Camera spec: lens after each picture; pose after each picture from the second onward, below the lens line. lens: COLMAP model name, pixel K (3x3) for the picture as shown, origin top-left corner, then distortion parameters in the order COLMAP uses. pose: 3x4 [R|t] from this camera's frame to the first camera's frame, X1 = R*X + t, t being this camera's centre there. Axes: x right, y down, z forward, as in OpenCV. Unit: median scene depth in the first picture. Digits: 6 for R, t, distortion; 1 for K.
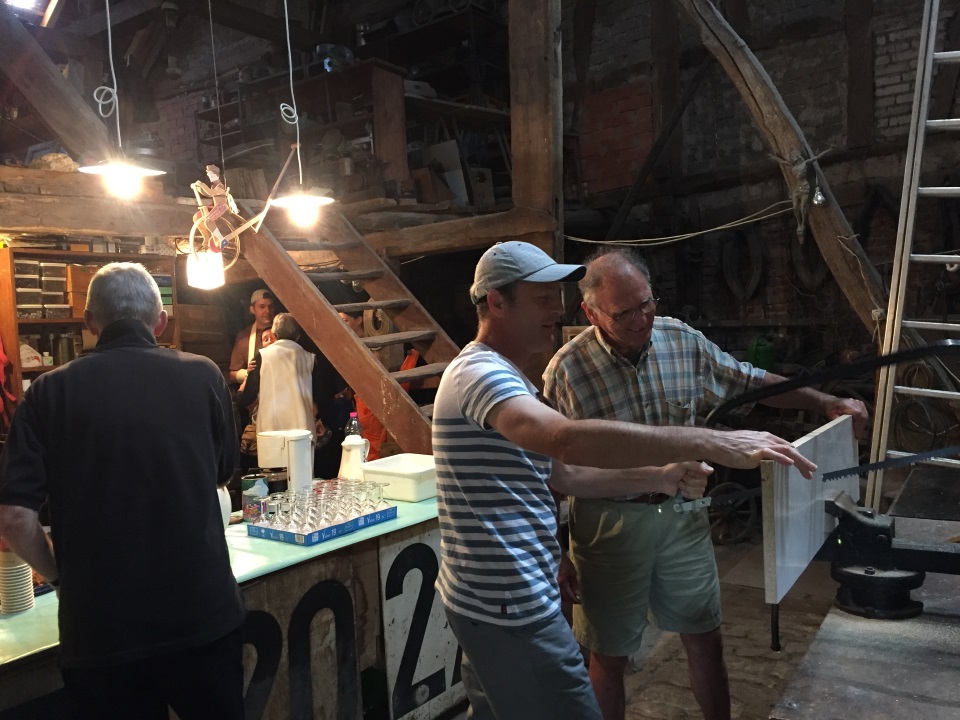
lens RADIAL K [[809.2, 0, 479.3], [0, 809.2, 360.9], [0, 0, 1]] dist [0.049565, -0.031553]
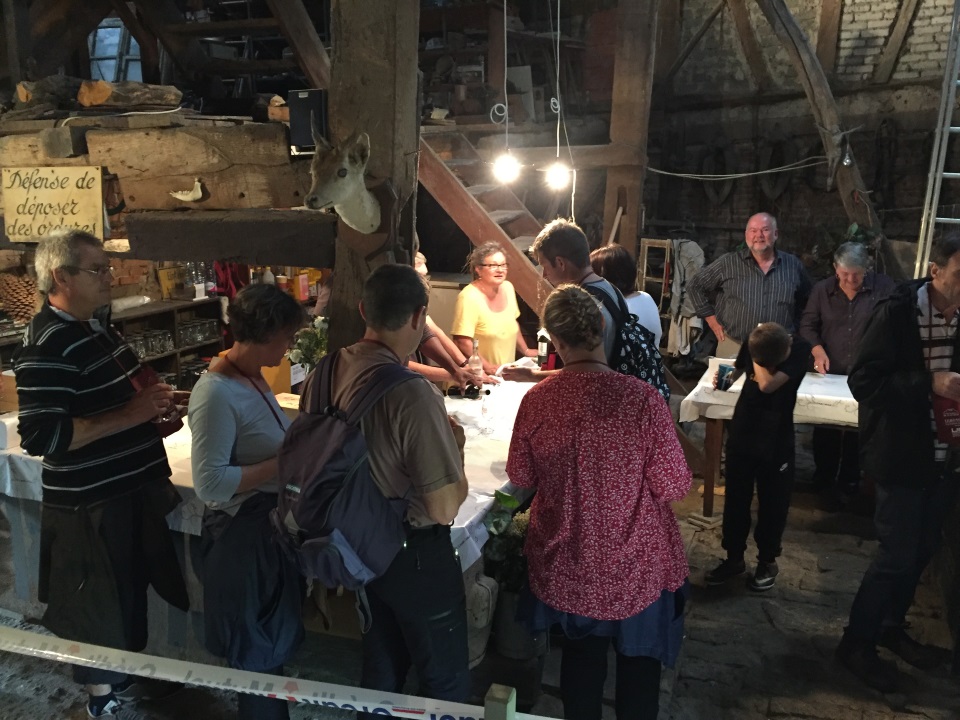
lens RADIAL K [[809.2, 0, 480.5], [0, 809.2, 357.6], [0, 0, 1]] dist [0.049565, -0.031553]
pose [[0.981134, 0.009582, 0.193092, -0.292951], [-0.043723, 0.983891, 0.173340, -0.049178], [-0.188320, -0.178512, 0.965748, -0.193165]]
